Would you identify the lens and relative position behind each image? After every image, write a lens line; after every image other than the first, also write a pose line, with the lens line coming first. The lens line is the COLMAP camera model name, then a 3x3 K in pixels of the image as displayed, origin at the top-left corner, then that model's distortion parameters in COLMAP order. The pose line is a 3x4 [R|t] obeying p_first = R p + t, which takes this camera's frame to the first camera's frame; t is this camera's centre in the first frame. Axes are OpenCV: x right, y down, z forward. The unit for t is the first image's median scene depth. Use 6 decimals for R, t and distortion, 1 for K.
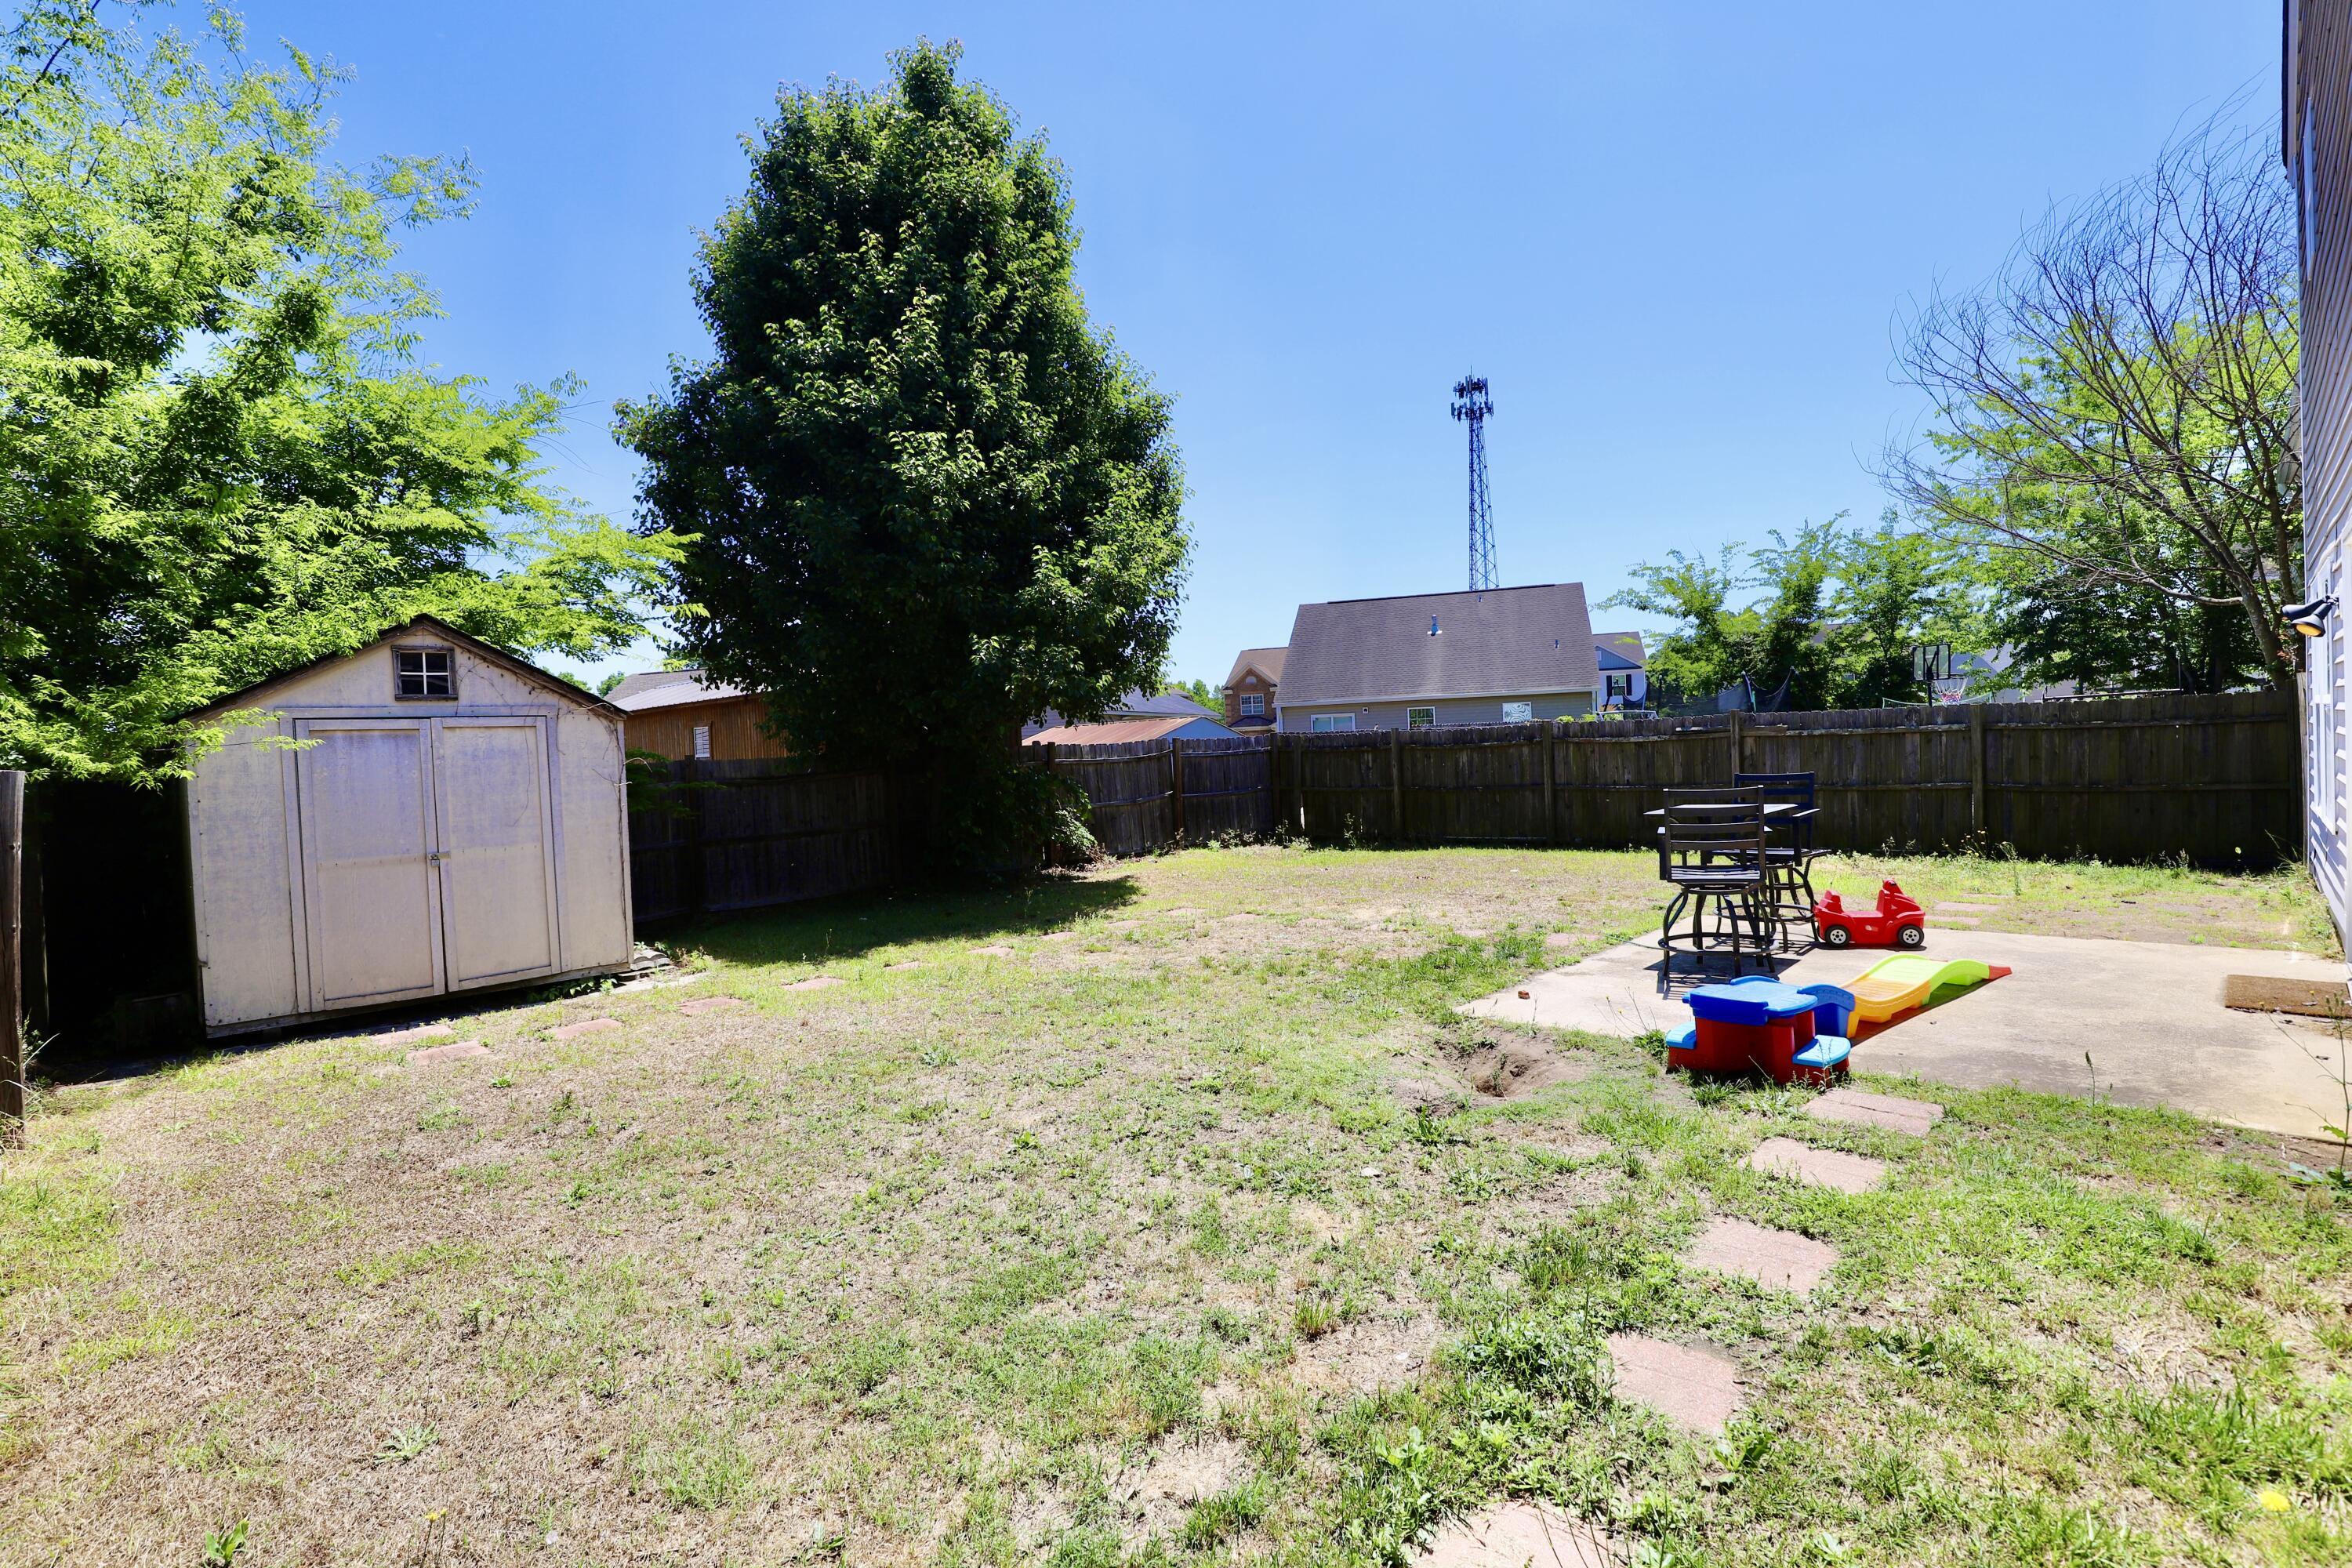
lens RADIAL K [[1081.5, 0, 1176.0], [0, 1081.5, 784.0], [0, 0, 1]] dist [-0.038288, 0.008607]
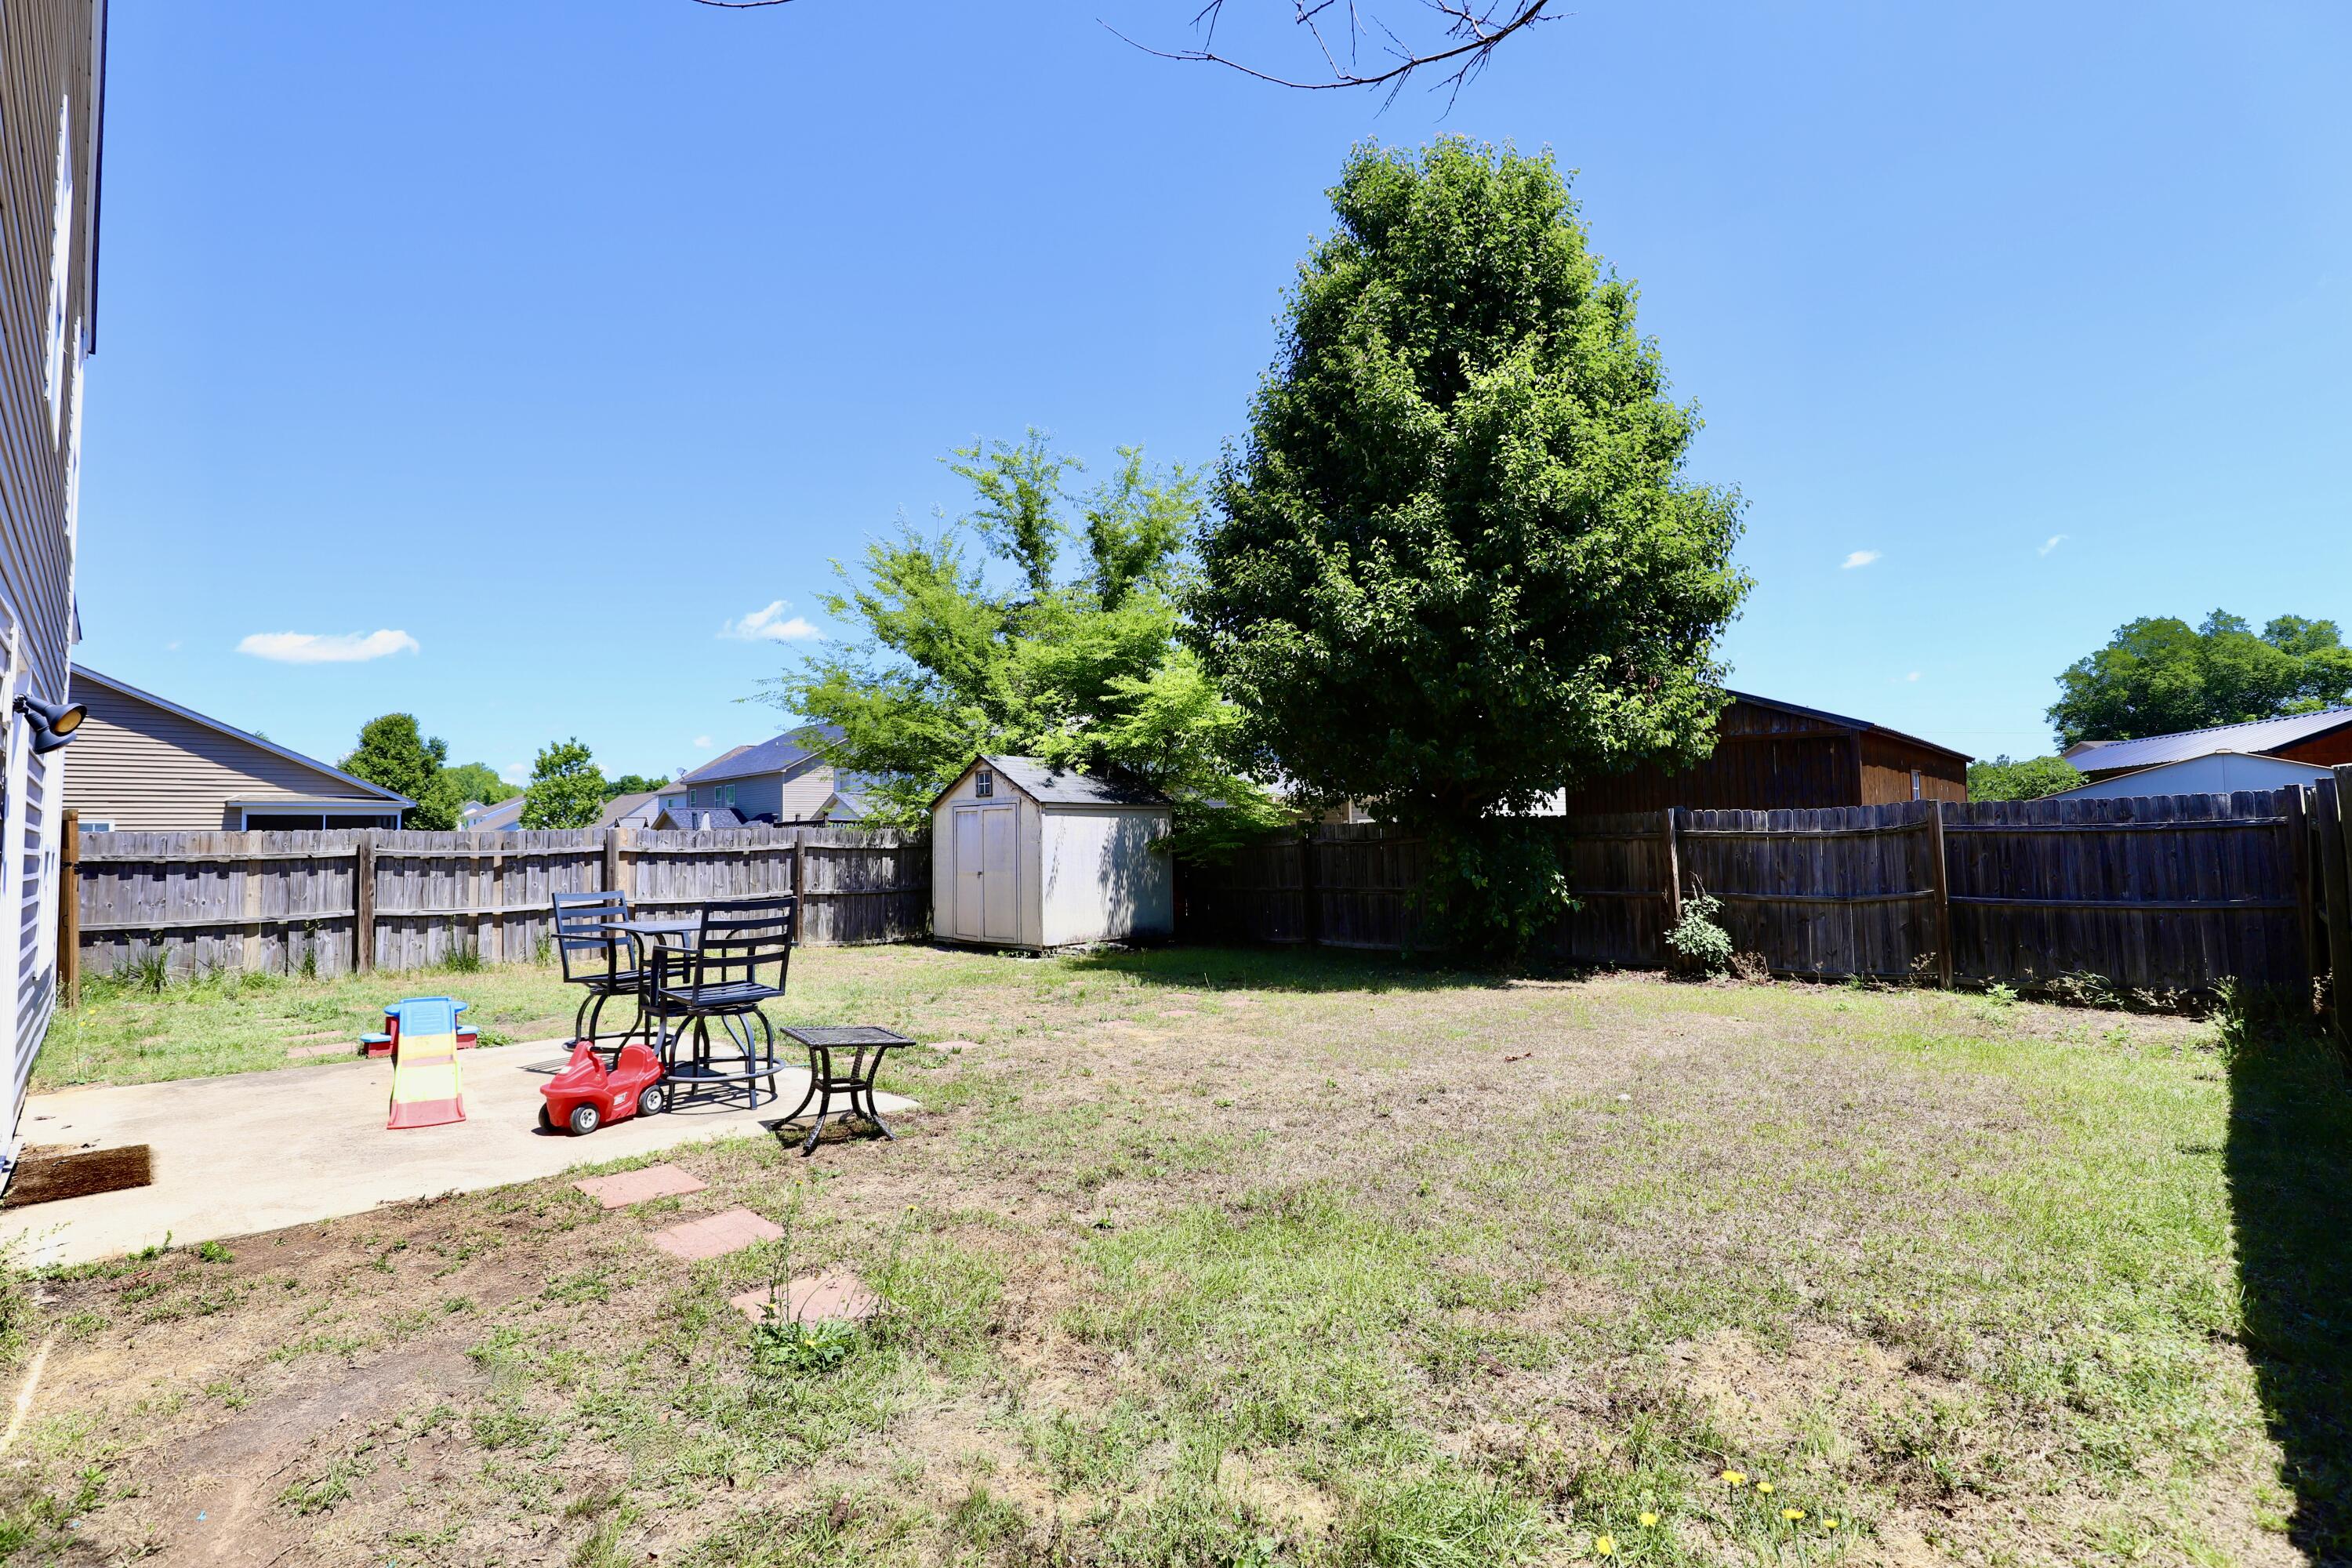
lens RADIAL K [[1081.5, 0, 1176.0], [0, 1081.5, 784.0], [0, 0, 1]] dist [-0.038288, 0.008607]
pose [[0.007731, -0.008365, -0.999935, 0.937683], [-0.017439, 0.999812, -0.008499, -0.063017], [0.999818, 0.017503, 0.007583, 0.924088]]
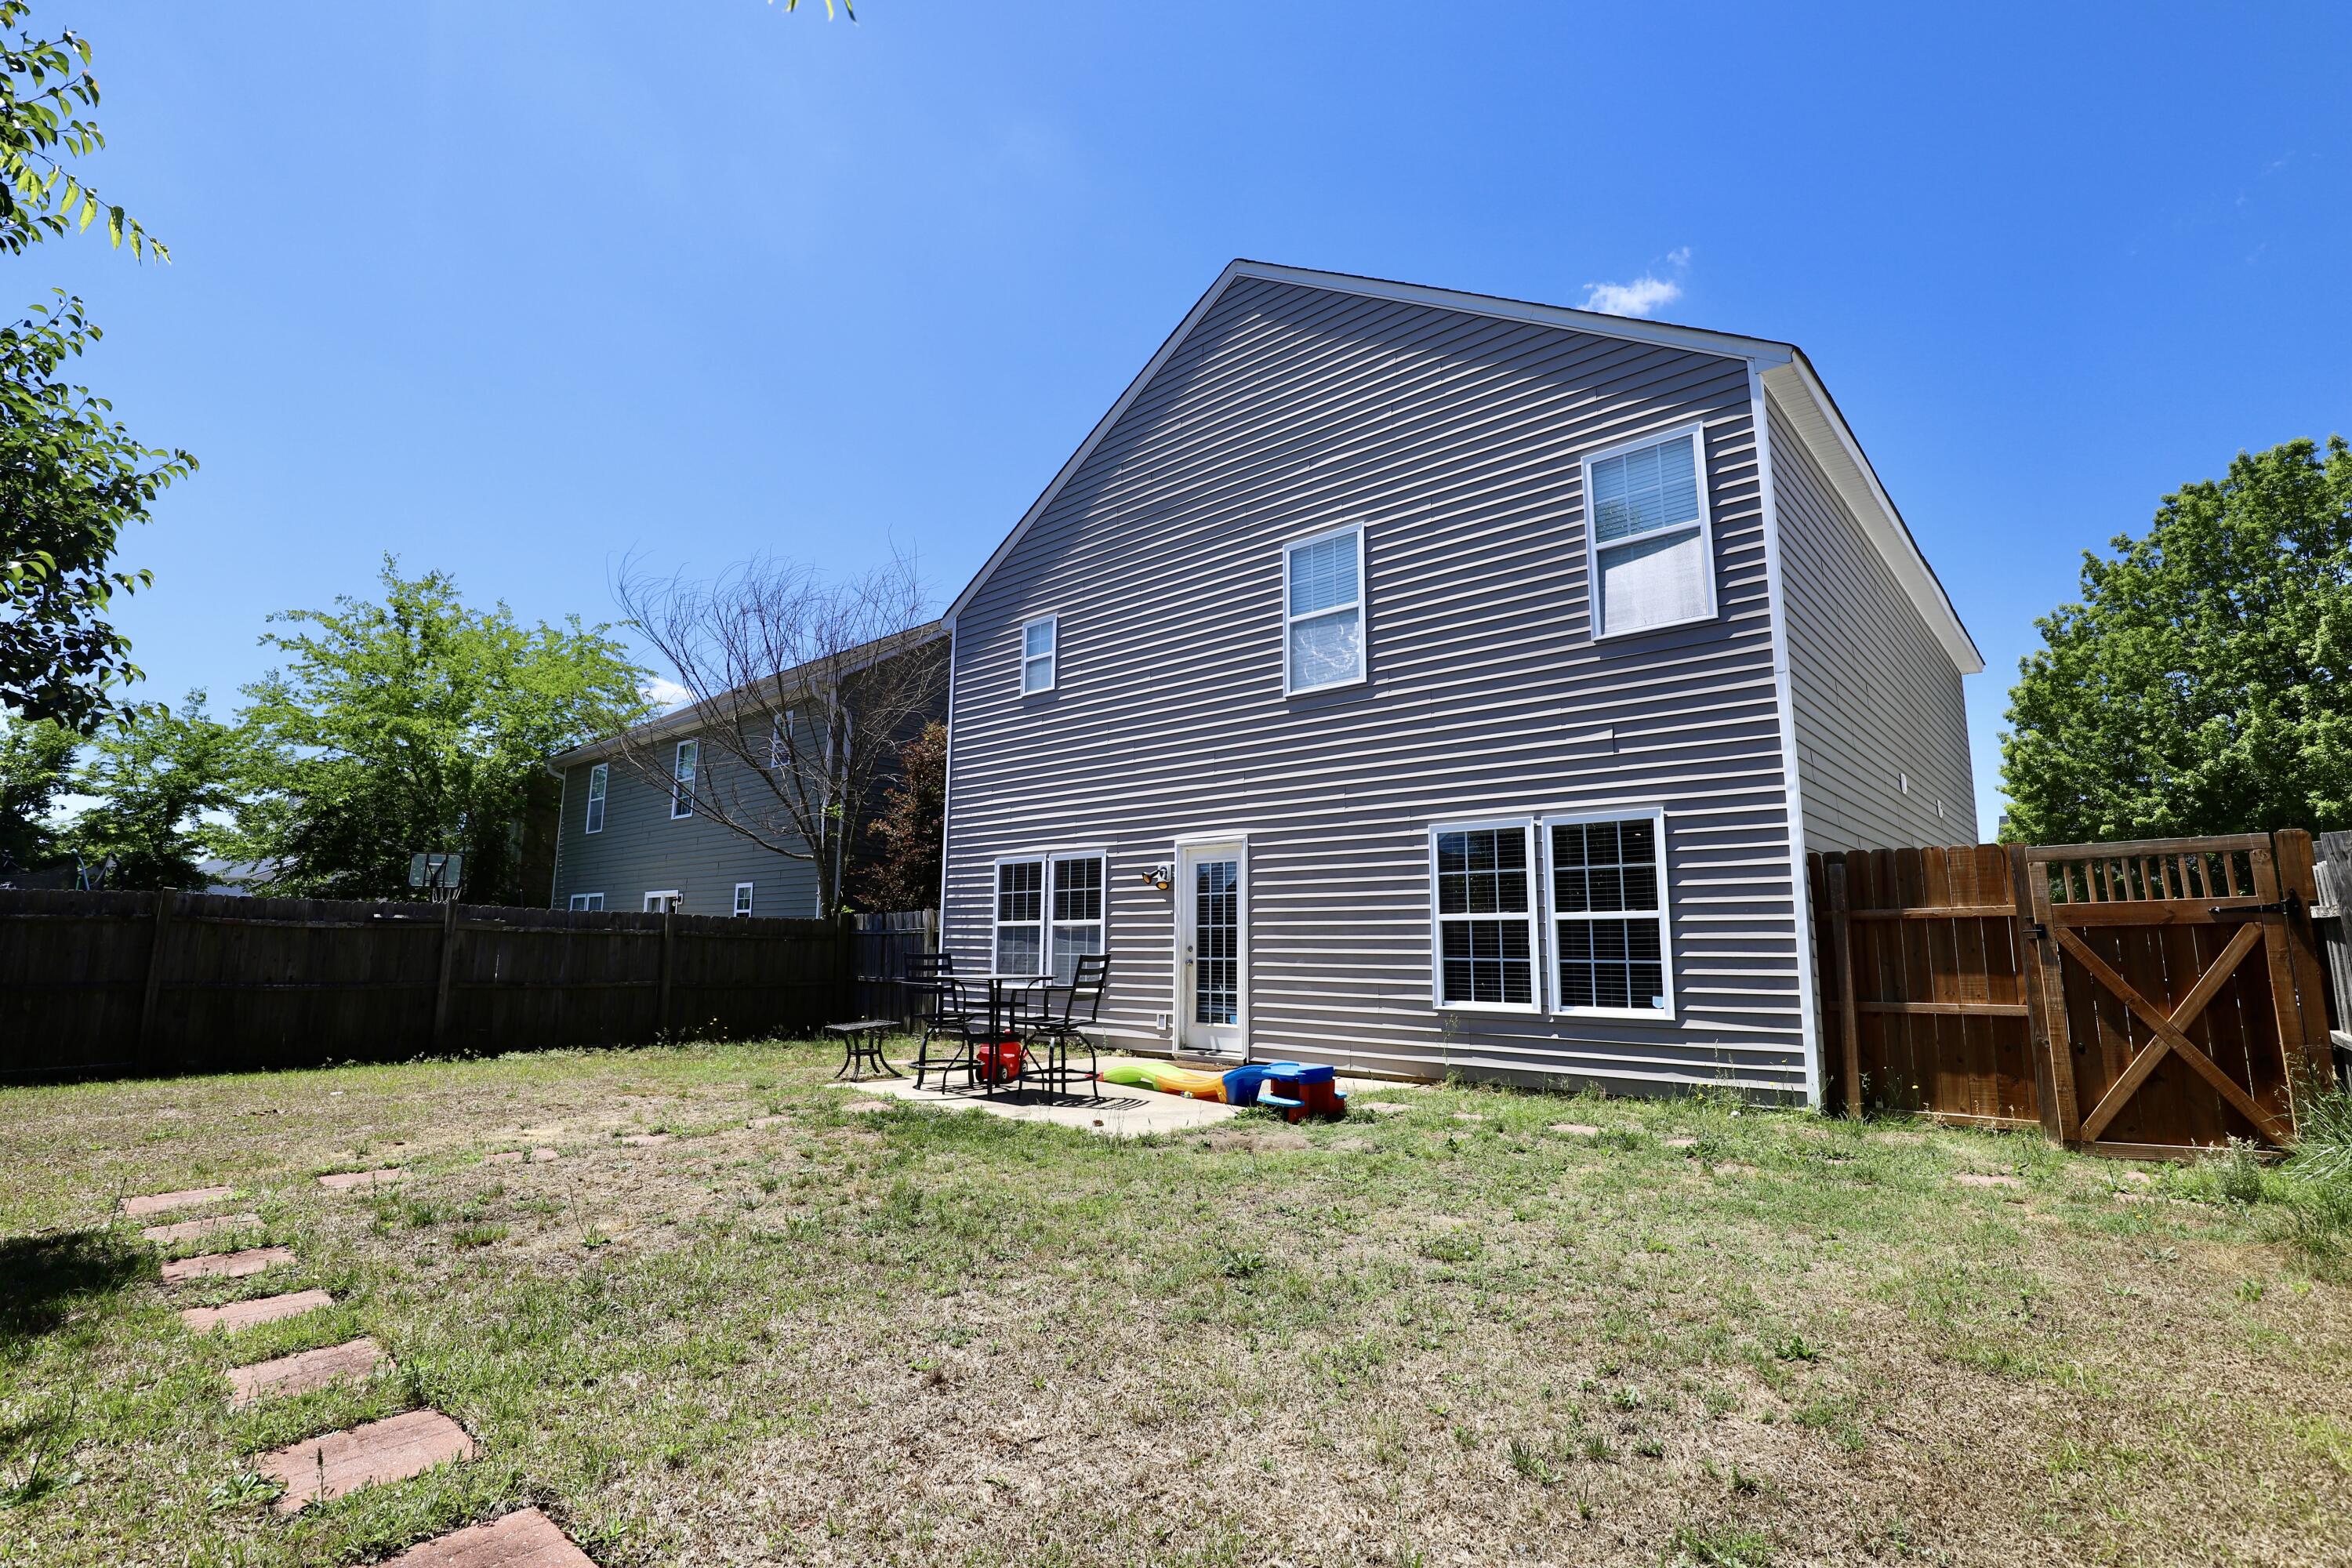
lens RADIAL K [[1081.5, 0, 1176.0], [0, 1081.5, 784.0], [0, 0, 1]] dist [-0.038288, 0.008607]
pose [[-0.037178, 0.196394, 0.979820, -0.515802], [0.027190, 0.980334, -0.195465, 0.035930], [-0.998939, 0.019374, -0.041787, 0.556244]]
